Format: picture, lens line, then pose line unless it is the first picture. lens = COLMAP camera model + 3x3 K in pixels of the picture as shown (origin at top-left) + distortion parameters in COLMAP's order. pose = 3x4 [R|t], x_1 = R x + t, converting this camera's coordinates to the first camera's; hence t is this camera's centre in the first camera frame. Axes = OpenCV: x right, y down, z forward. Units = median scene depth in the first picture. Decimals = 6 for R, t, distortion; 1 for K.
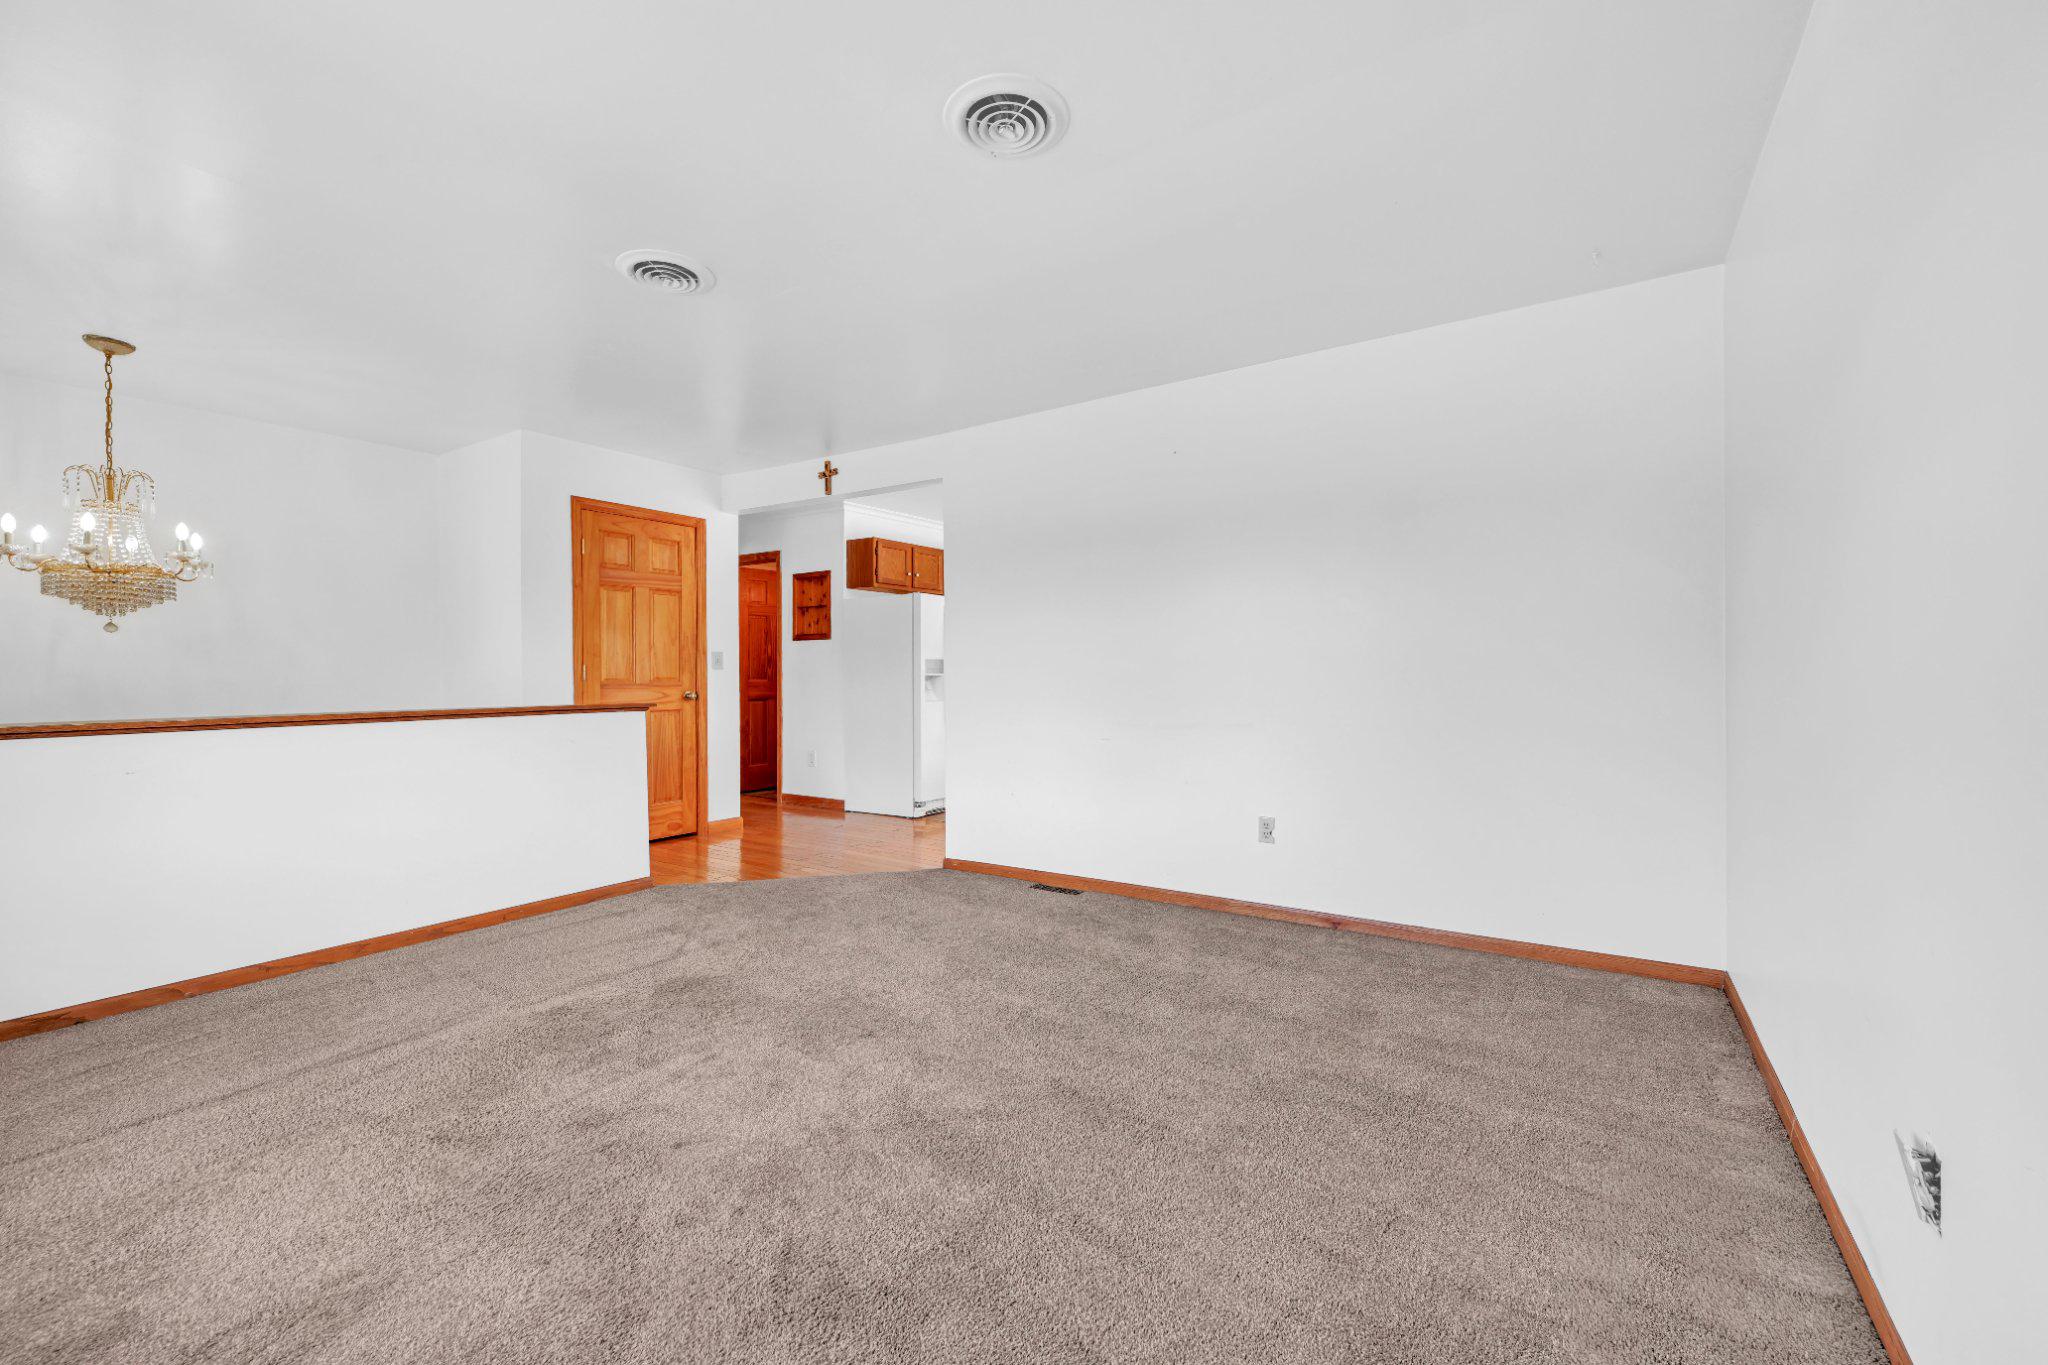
lens RADIAL K [[823.8, 0, 1026.4], [0, 823.8, 676.2], [0, 0, 1]] dist [-0.000957, 0.001112]
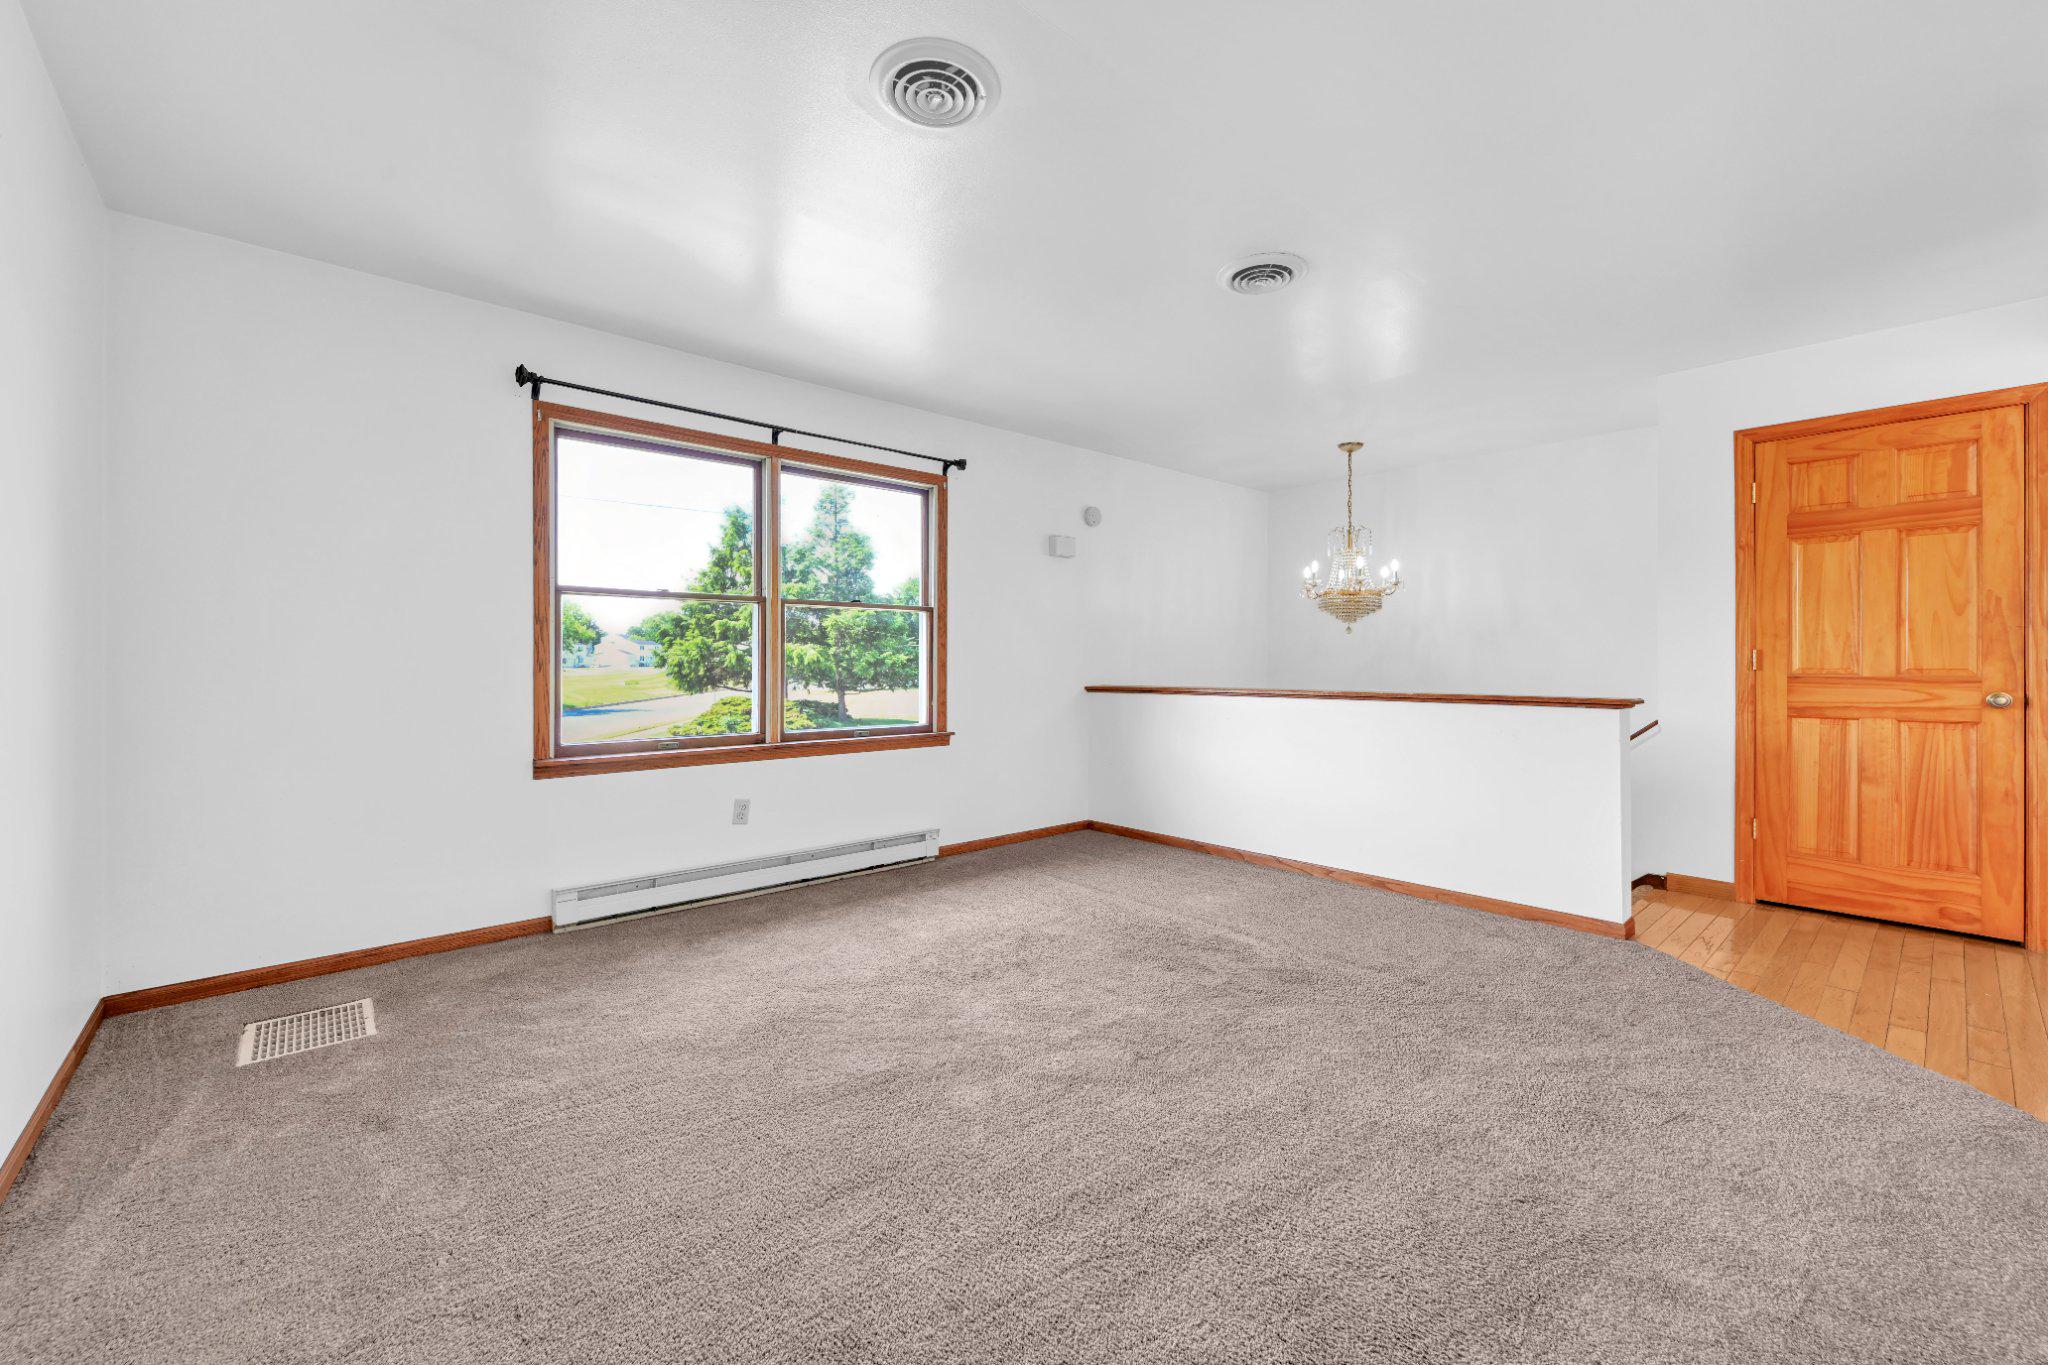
lens RADIAL K [[818.8, 0, 1029.7], [0, 818.8, 667.3], [0, 0, 1]] dist [0.000597, 0.000260]
pose [[-0.239171, 0.006485, -0.970956, 0.349783], [-0.007724, 0.999933, 0.008582, 0.000680], [0.970947, 0.009552, -0.239105, 0.538527]]
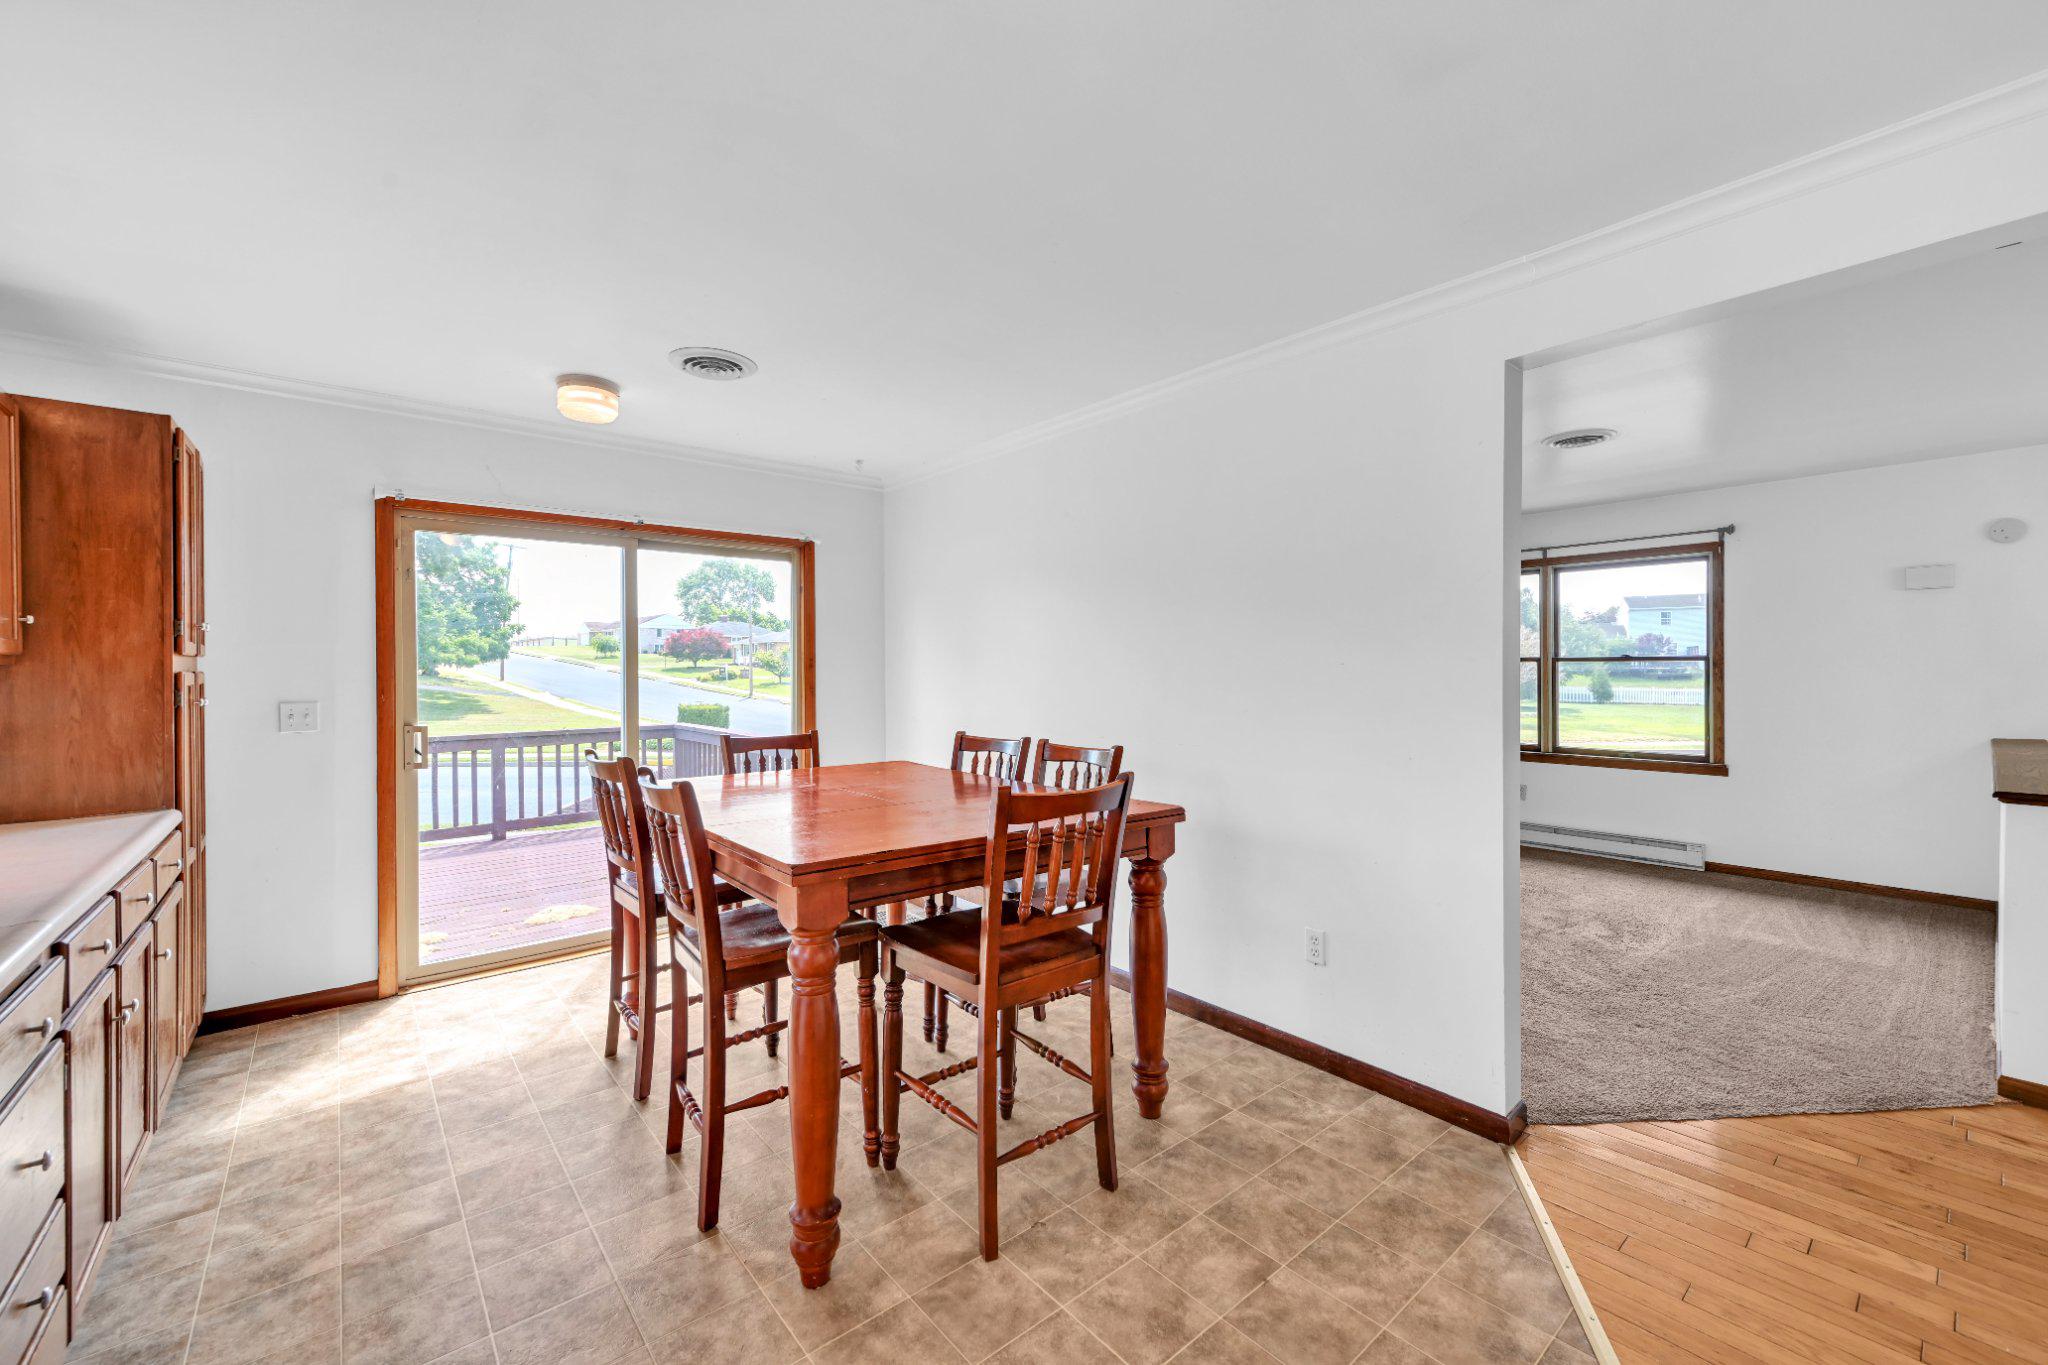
lens RADIAL K [[823.8, 0, 1026.4], [0, 823.8, 676.2], [0, 0, 1]] dist [-0.000957, 0.001112]
pose [[-0.960045, 0.000726, 0.279846, 0.032266], [0.005093, 0.999876, 0.014879, -0.053688], [-0.279800, 0.015710, -0.959930, 1.525021]]
